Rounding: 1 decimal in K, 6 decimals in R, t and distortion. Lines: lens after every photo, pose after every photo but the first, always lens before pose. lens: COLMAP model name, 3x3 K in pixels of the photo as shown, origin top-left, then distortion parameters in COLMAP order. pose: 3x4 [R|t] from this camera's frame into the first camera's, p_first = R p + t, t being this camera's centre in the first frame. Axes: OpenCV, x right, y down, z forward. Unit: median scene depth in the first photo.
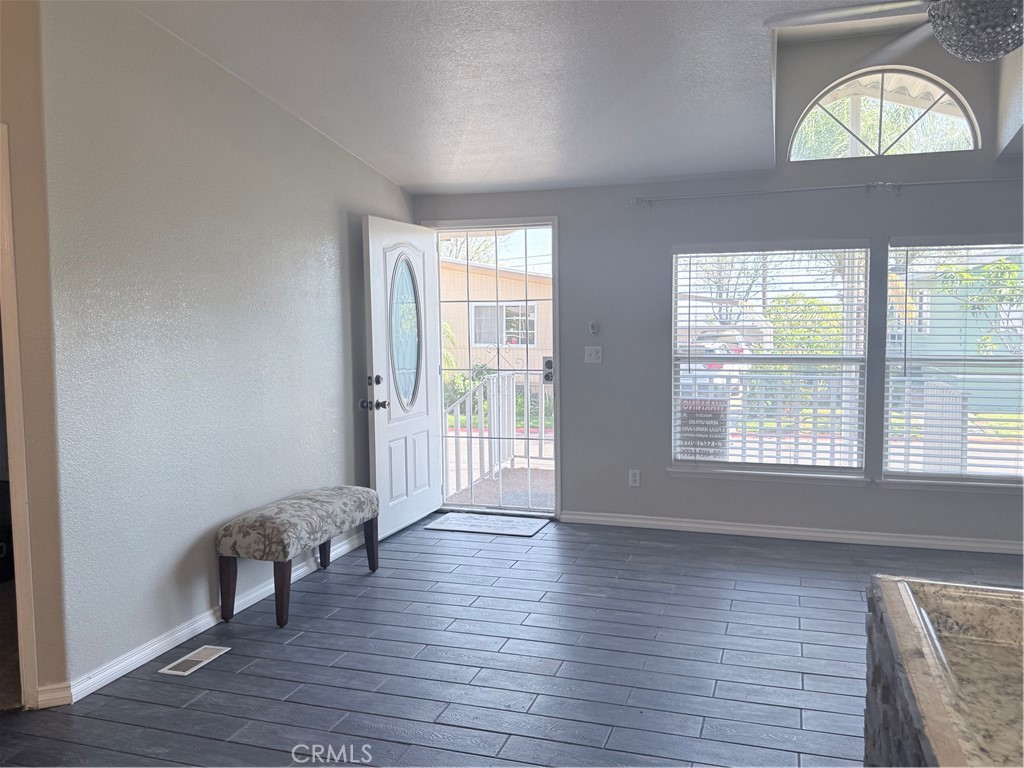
lens RADIAL K [[838.6, 0, 511.9], [0, 838.6, 393.3], [0, 0, 1]] dist [0.072953, -0.106140]
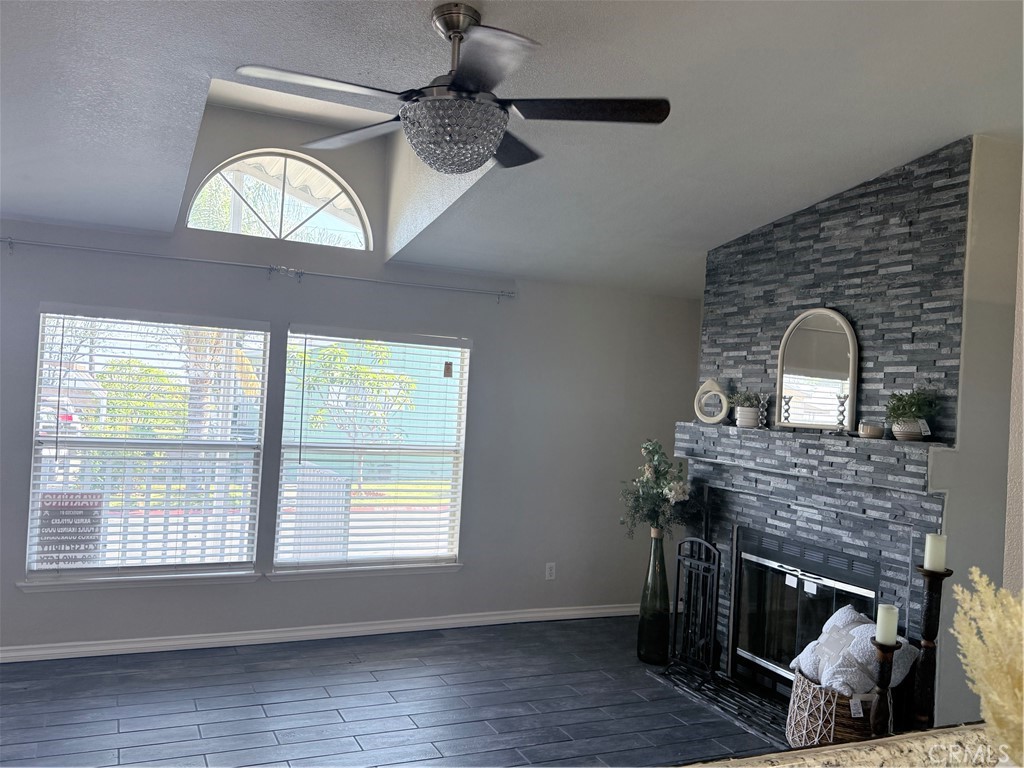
lens RADIAL K [[848.2, 0, 489.3], [0, 848.2, 388.8], [0, 0, 1]] dist [0.088856, -0.137076]
pose [[0.737099, 0.053568, 0.673658, -0.041973], [0.002571, 0.996624, -0.082063, -0.024357], [-0.675780, 0.062221, 0.734473, 0.113513]]
